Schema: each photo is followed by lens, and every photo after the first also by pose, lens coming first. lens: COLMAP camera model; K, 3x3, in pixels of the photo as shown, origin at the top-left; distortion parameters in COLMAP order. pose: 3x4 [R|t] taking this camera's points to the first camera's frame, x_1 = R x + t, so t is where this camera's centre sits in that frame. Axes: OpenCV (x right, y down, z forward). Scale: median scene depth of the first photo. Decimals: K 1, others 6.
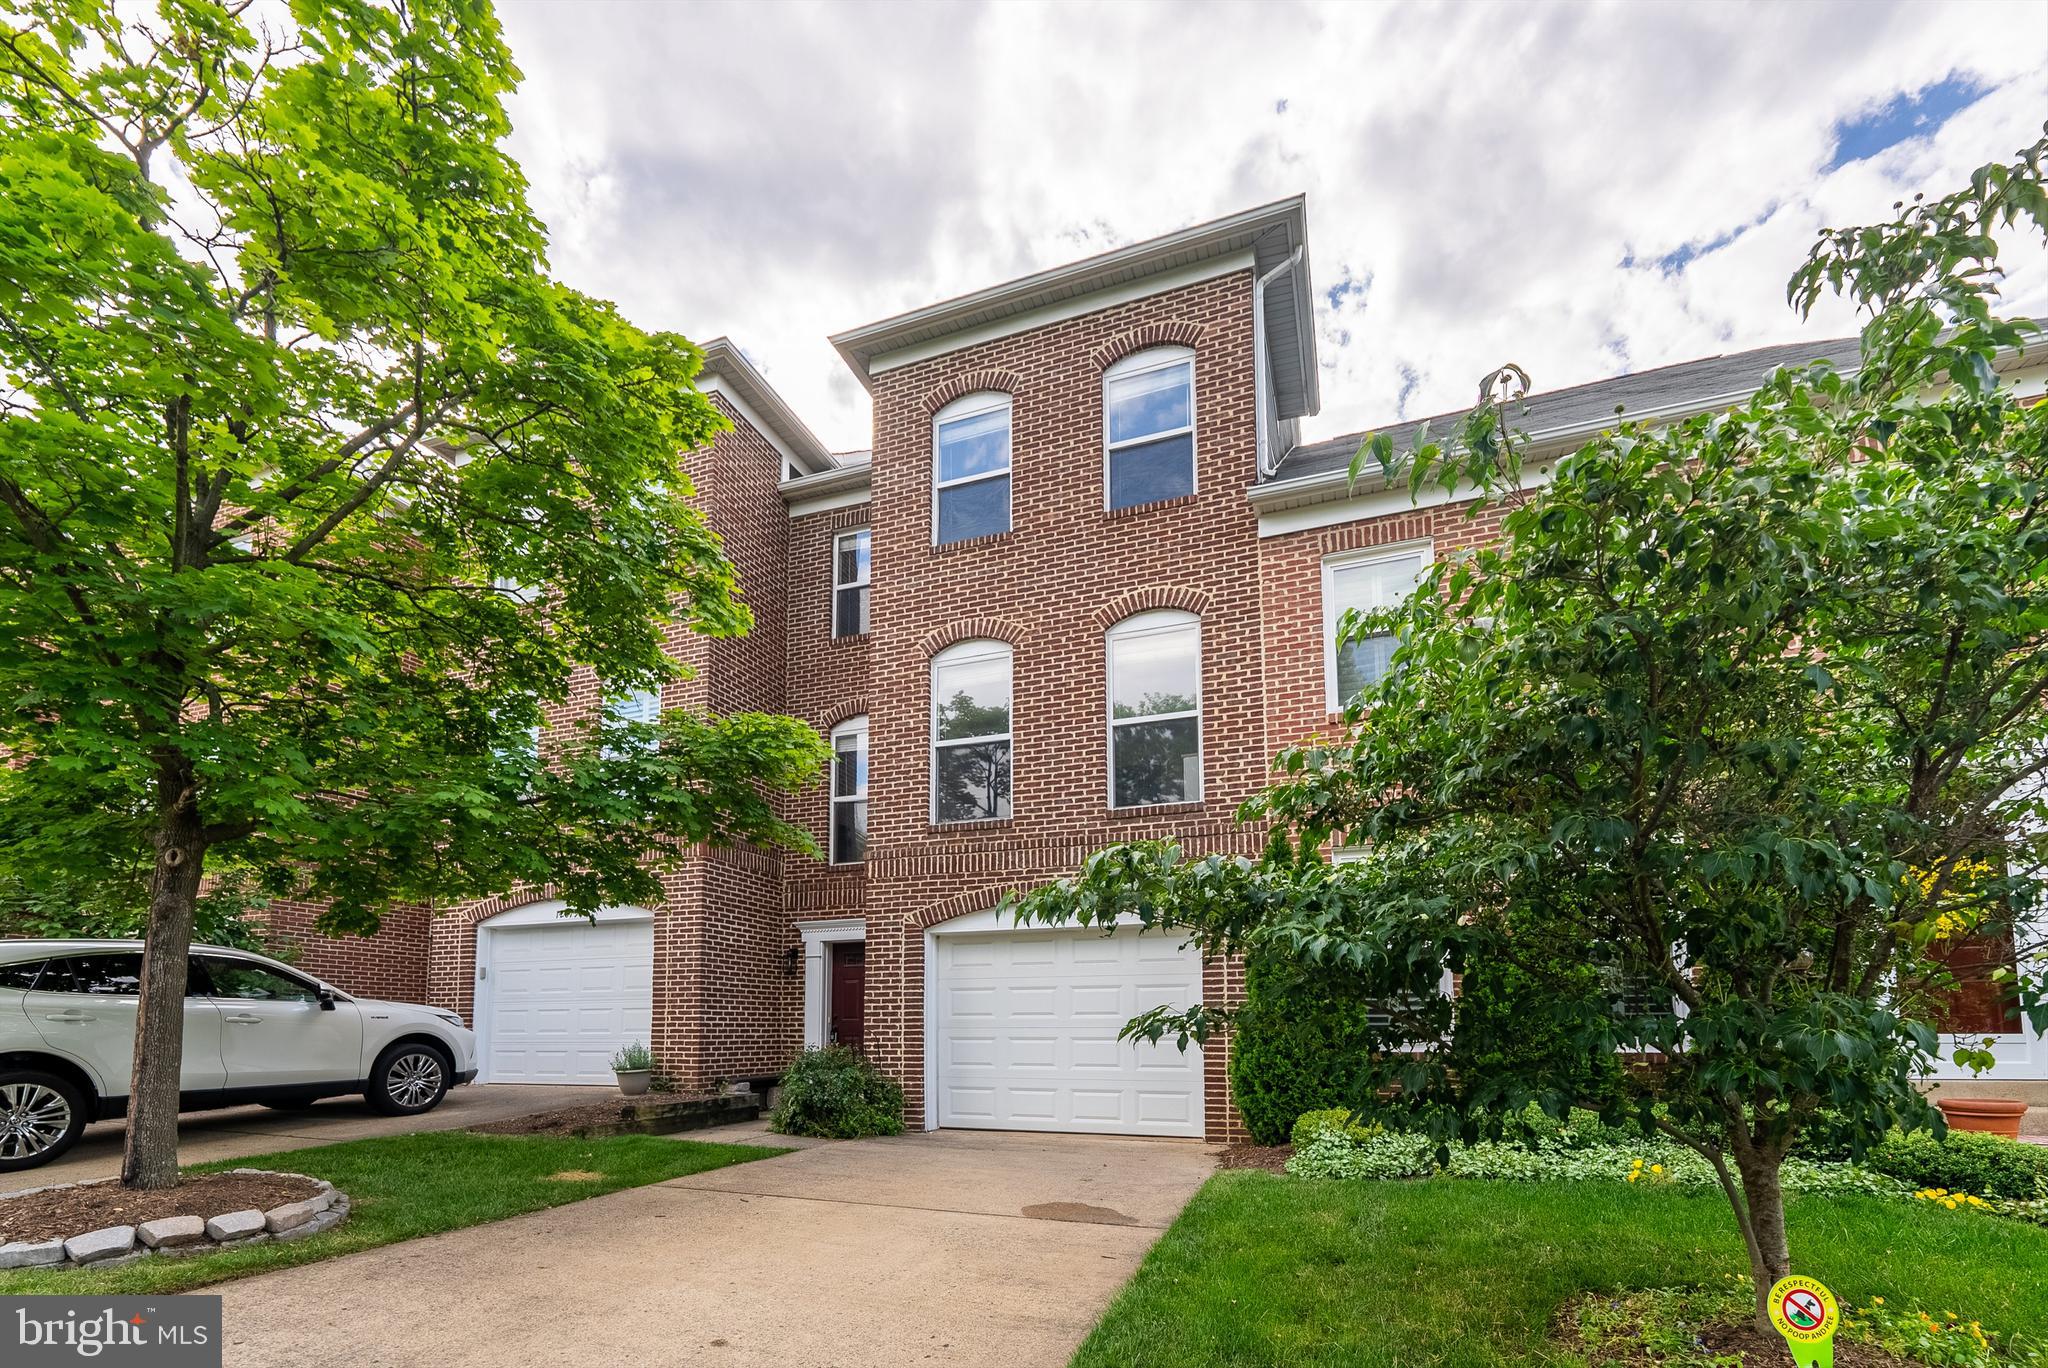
lens RADIAL K [[835.2, 0, 1025.7], [0, 835.2, 675.1], [0, 0, 1]] dist [-0.001003, 0.000217]
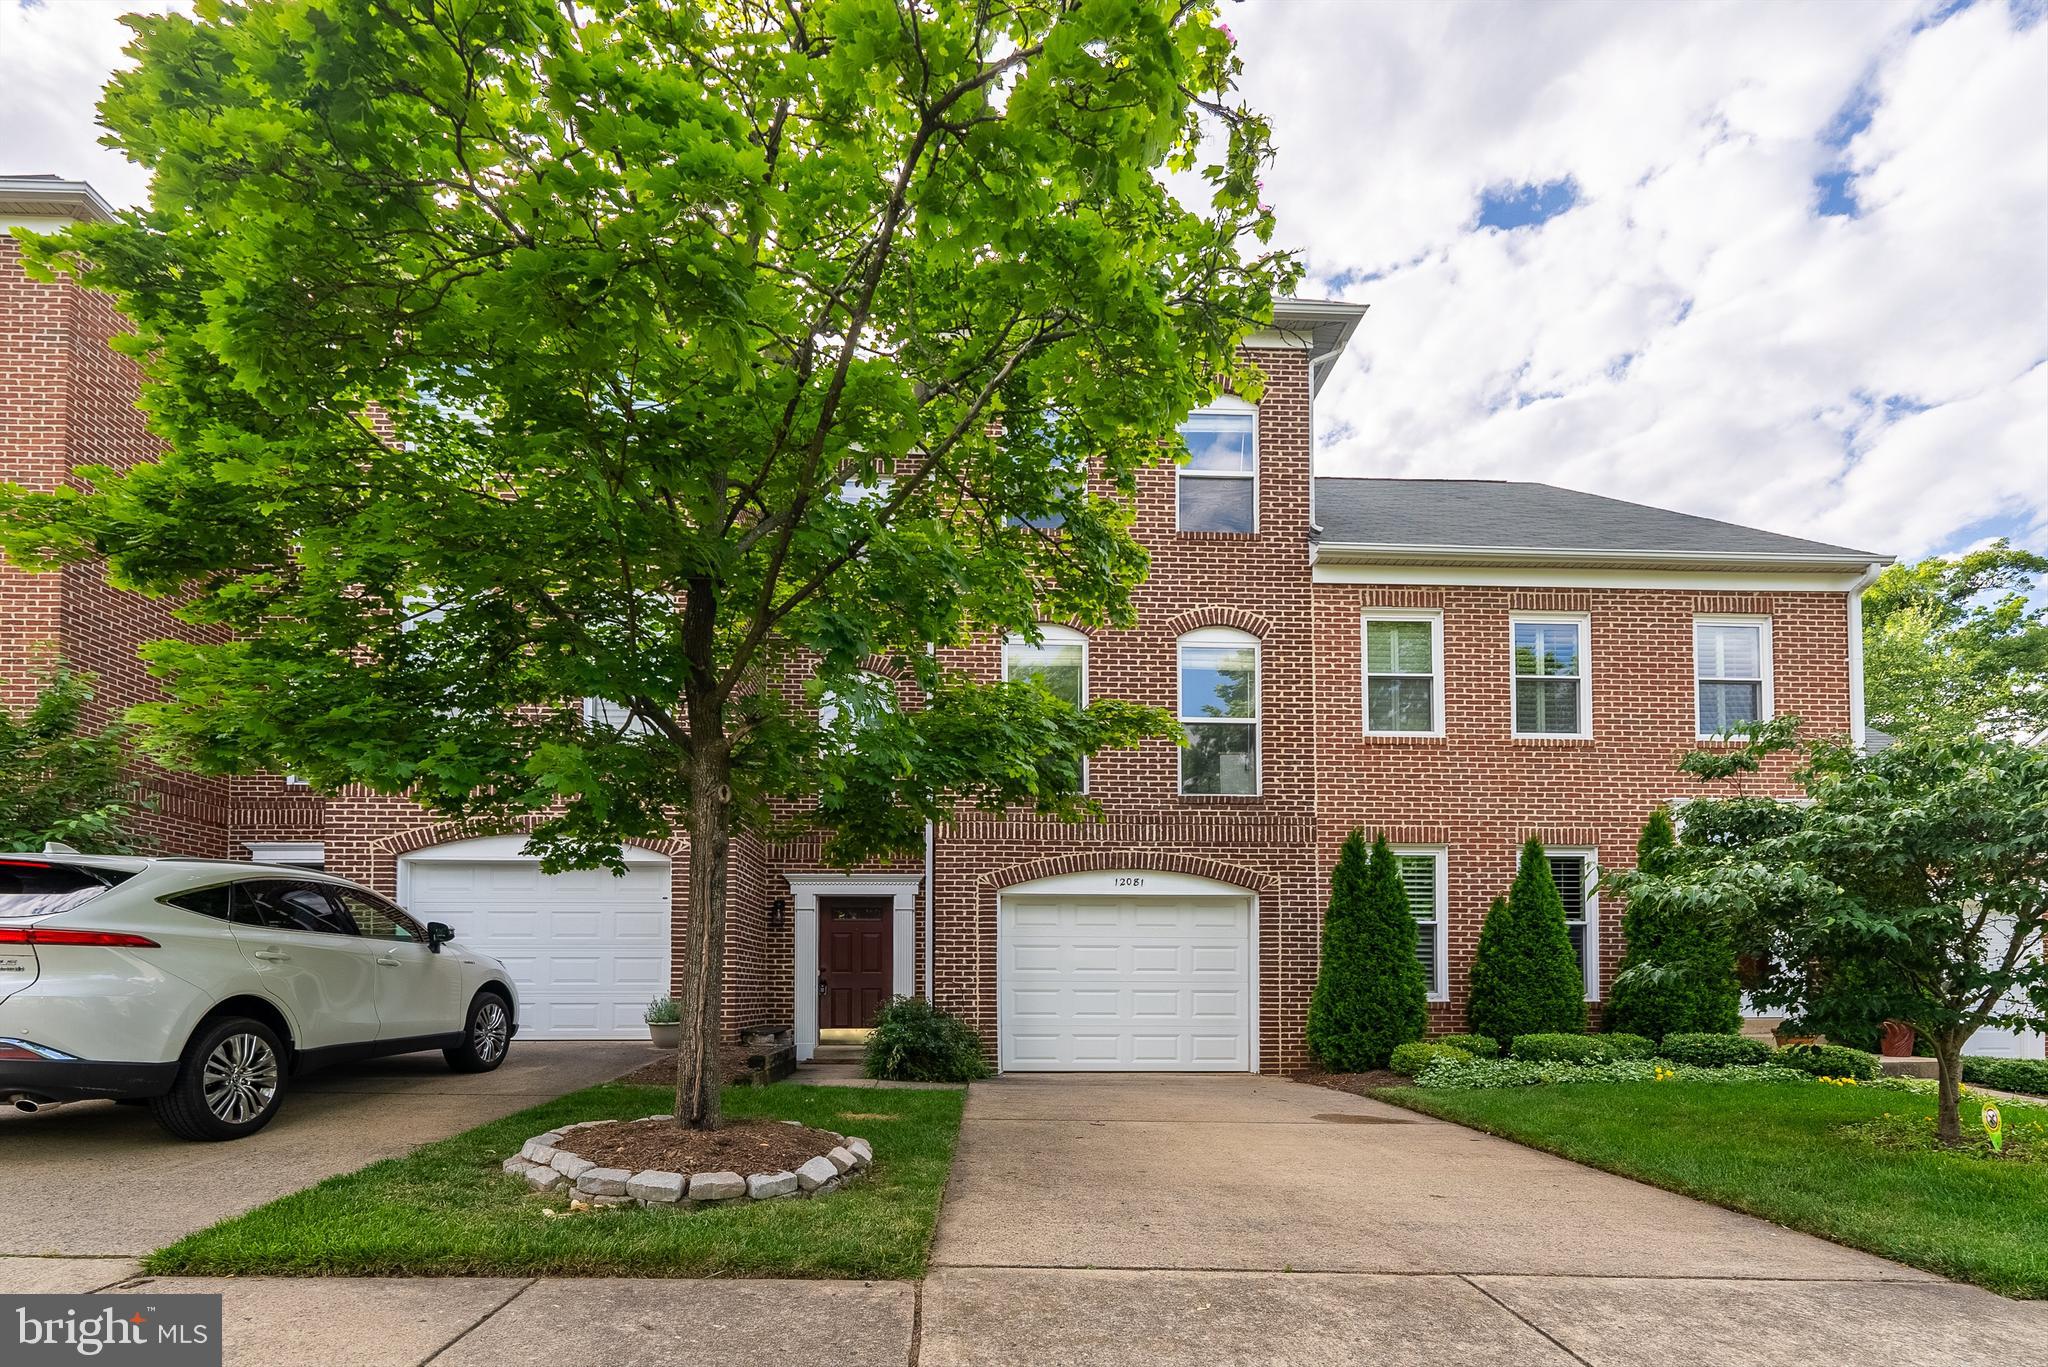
lens RADIAL K [[835.2, 0, 1025.7], [0, 835.2, 674.6], [0, 0, 1]] dist [-0.001003, 0.000217]
pose [[0.929150, 0.135297, 0.344057, -0.515014], [-0.149978, 0.988555, 0.016287, 0.009591], [-0.337916, -0.066735, 0.938807, 0.002306]]
